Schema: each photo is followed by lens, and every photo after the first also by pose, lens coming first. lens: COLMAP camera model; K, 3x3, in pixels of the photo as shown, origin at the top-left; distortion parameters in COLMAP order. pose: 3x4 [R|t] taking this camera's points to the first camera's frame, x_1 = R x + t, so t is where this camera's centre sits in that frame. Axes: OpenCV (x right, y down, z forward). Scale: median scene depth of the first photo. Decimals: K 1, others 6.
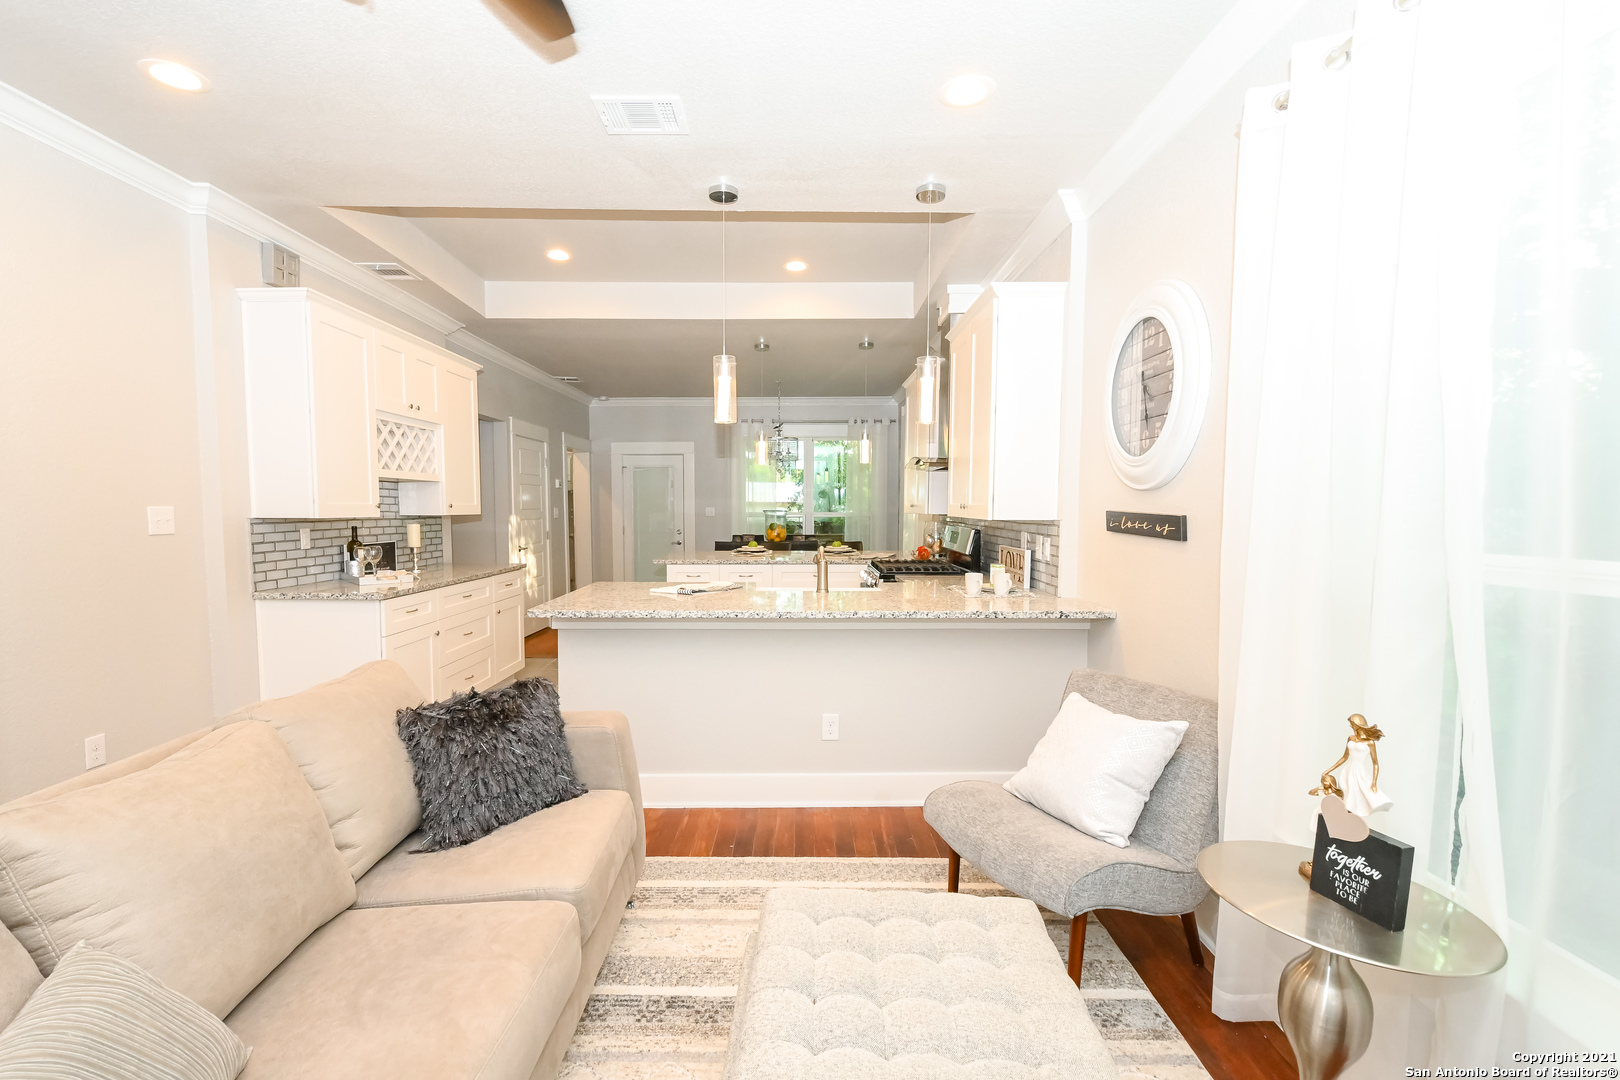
lens RADIAL K [[709.2, 0, 793.3], [0, 709.2, 553.5], [0, 0, 1]] dist [-0.001514, -0.003314]
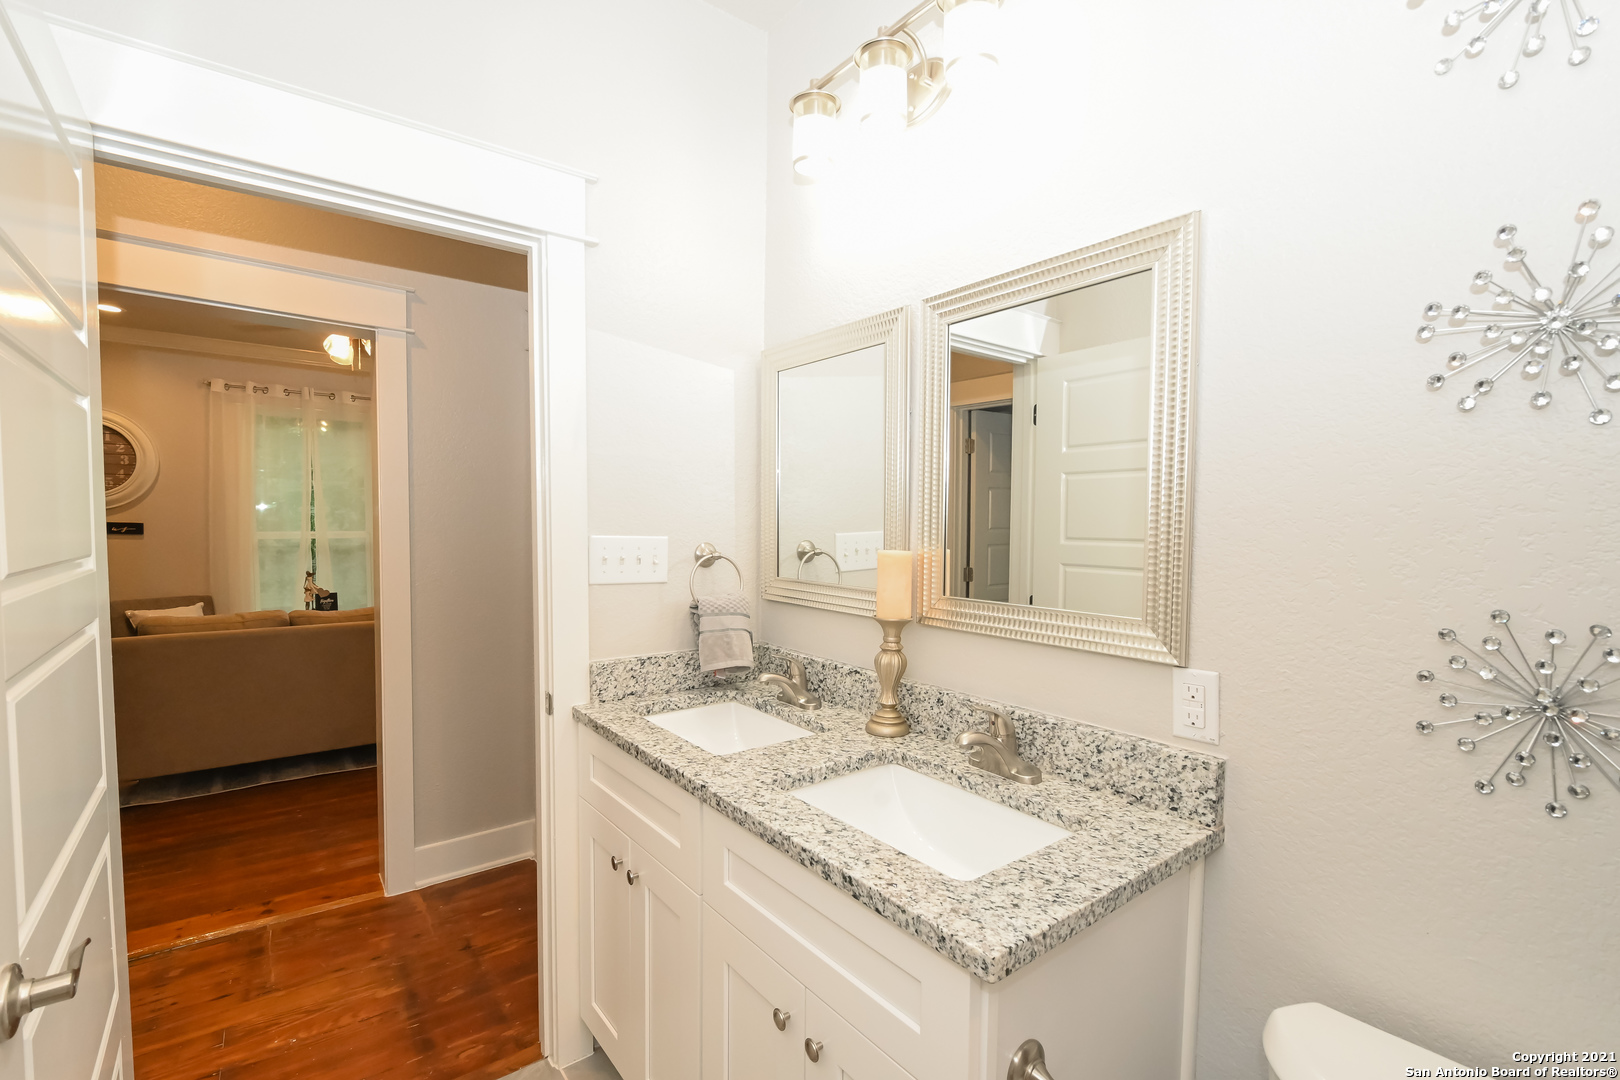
lens RADIAL K [[736.3, 0, 810.0], [0, 736.3, 540.0], [0, 0, 1]] dist [-0.000279, -0.000172]
pose [[-0.606634, -0.025362, 0.794576, -1.592566], [0.043804, 0.996906, 0.065263, -0.037013], [-0.793773, 0.074396, -0.603646, 0.460294]]
